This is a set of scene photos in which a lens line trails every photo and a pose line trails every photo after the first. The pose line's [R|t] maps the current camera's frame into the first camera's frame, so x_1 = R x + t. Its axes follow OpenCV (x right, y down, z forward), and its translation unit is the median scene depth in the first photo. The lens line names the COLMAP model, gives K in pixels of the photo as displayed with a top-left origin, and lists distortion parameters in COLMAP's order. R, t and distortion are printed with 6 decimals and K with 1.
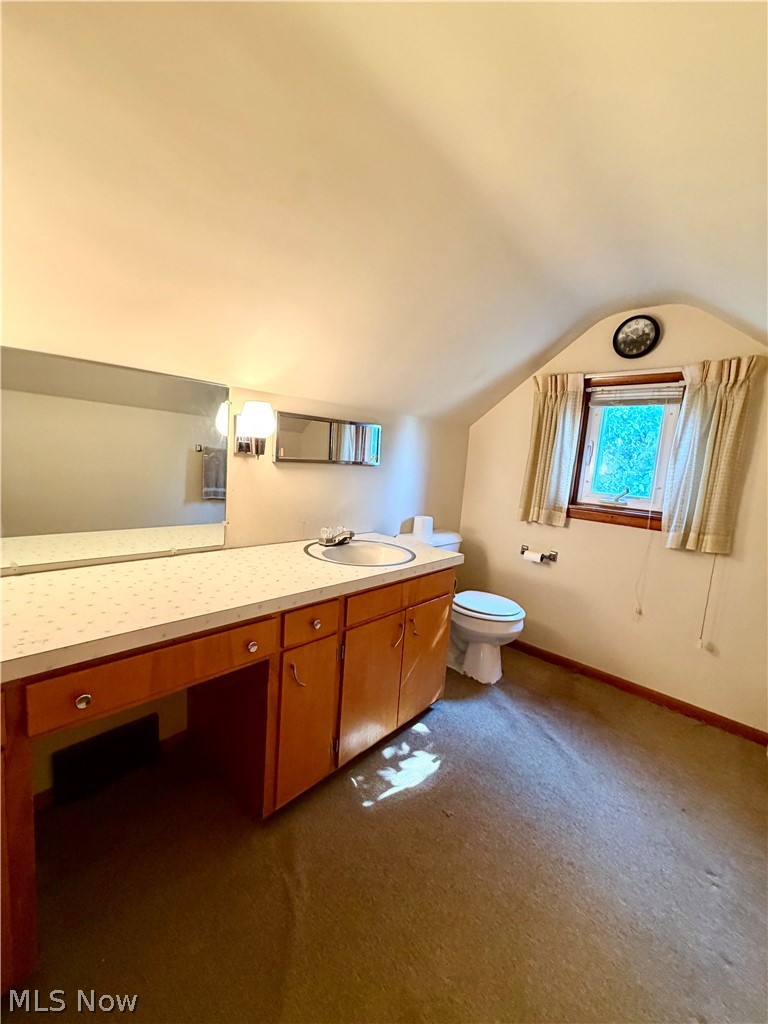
lens RADIAL K [[407.8, 0, 384.0], [0, 407.8, 512.0], [0, 0, 1]] dist [-0.001586, 0.000003]
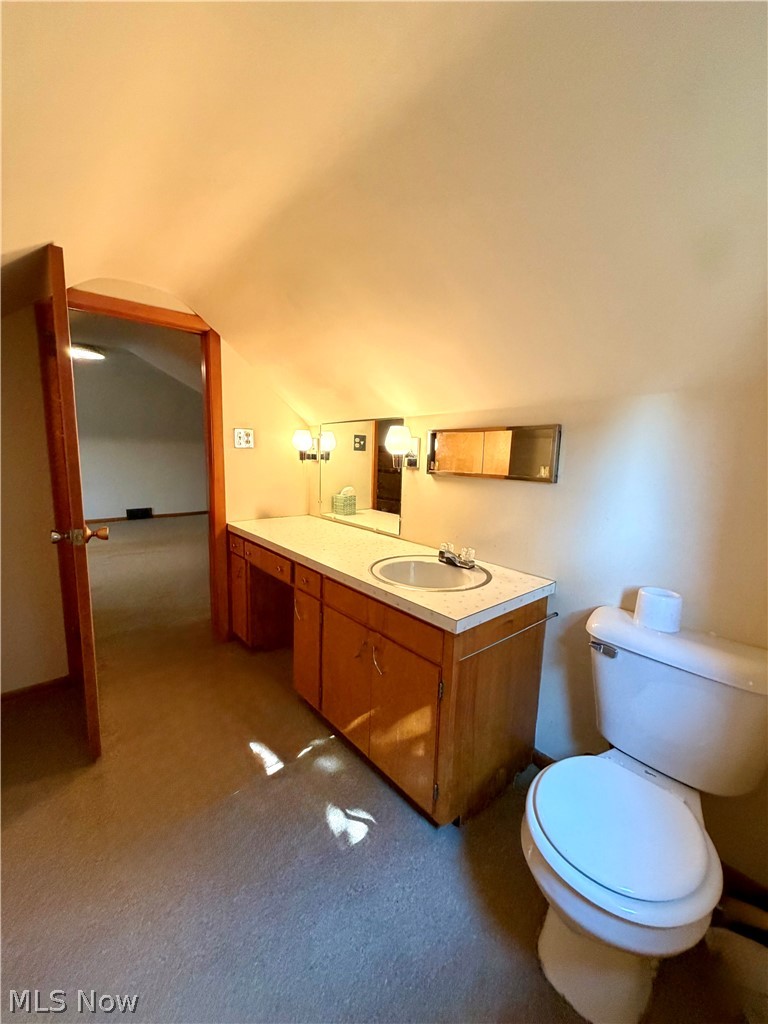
lens RADIAL K [[407.8, 0, 384.0], [0, 407.8, 512.0], [0, 0, 1]] dist [-0.001586, 0.000003]
pose [[-0.122951, 0.073545, -0.989684, 0.768489], [-0.171392, 0.980692, 0.094170, -0.091054], [0.977501, 0.181202, -0.107972, 0.895625]]
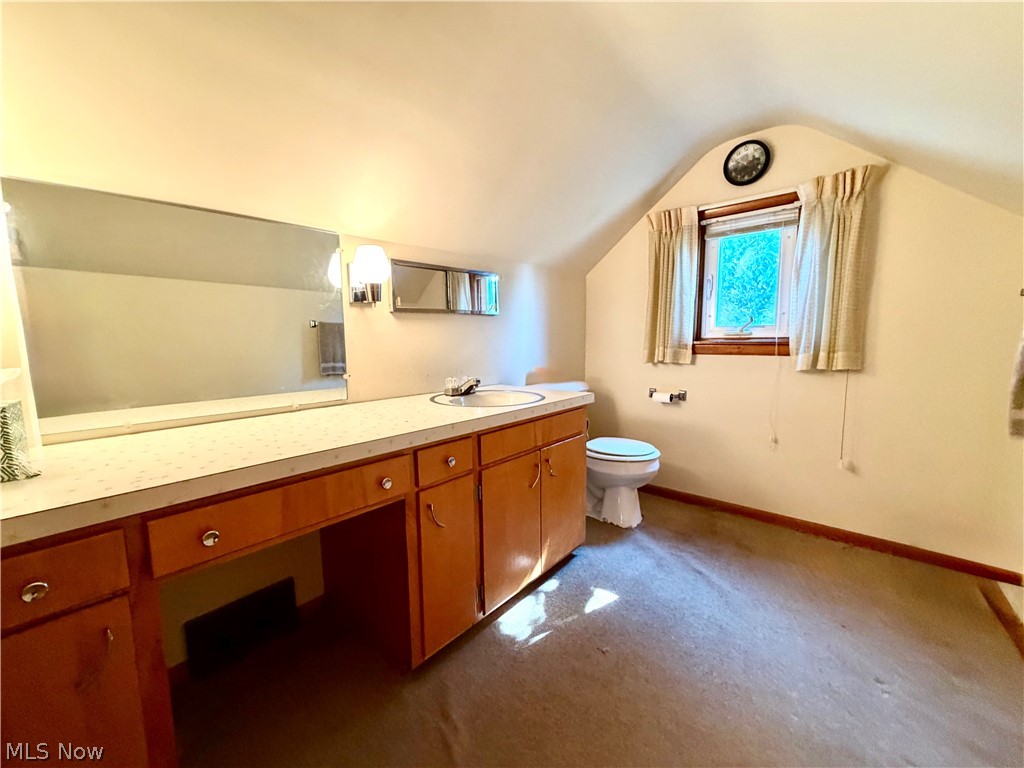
lens RADIAL K [[409.1, 0, 509.7], [0, 409.1, 385.1], [0, 0, 1]] dist [0.000298, -0.000756]
pose [[0.996163, -0.086491, 0.013393, -0.015953], [0.086605, 0.996209, -0.008139, 0.073790], [-0.012638, 0.009268, 0.999877, 0.021208]]
